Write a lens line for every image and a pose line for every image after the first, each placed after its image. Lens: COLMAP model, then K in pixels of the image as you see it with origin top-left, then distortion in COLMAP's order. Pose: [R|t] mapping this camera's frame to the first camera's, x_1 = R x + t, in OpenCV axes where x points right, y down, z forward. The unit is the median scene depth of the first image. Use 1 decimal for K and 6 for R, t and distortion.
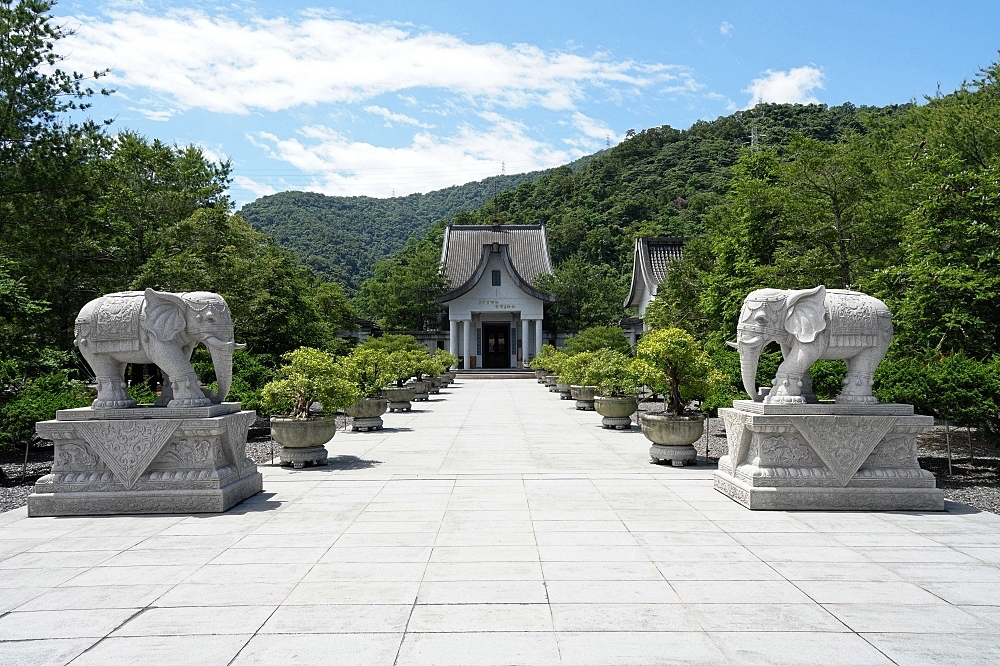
lens RADIAL K [[665.2, 0, 496.5], [0, 665.2, 330.8], [0, 0, 1]] dist [-0.037533, 0.048814]
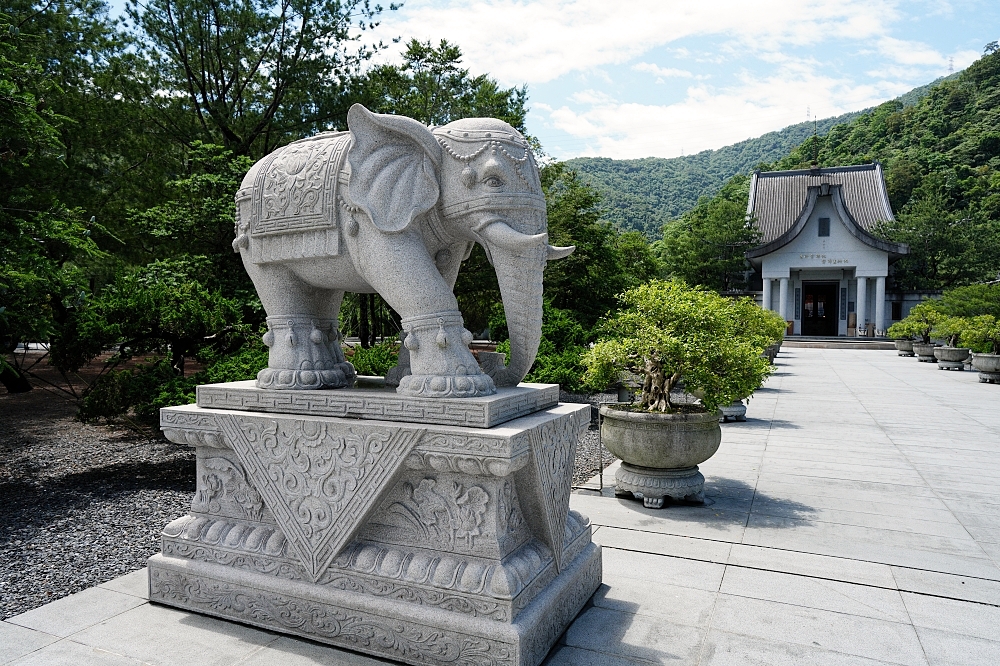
lens RADIAL K [[665.2, 0, 496.5], [0, 665.2, 330.8], [0, 0, 1]] dist [-0.037533, 0.048814]
pose [[0.911753, 0.024761, -0.409992, -0.049263], [-0.002630, 0.998513, 0.054454, 0.009879], [0.410731, -0.048570, 0.910462, 0.117802]]
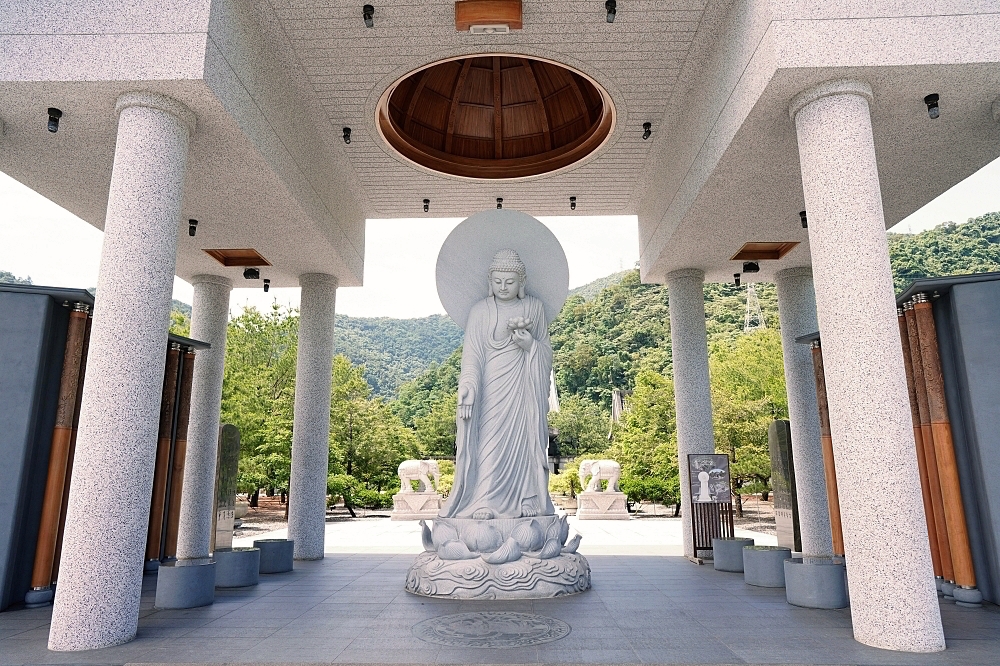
lens RADIAL K [[665.2, 0, 496.5], [0, 665.2, 330.8], [0, 0, 1]] dist [-0.037533, 0.048814]
pose [[0.999650, -0.002068, -0.026357, 0.002652], [-0.002583, 0.984525, -0.175224, -0.023226], [0.026312, 0.175231, 0.984176, -0.527417]]
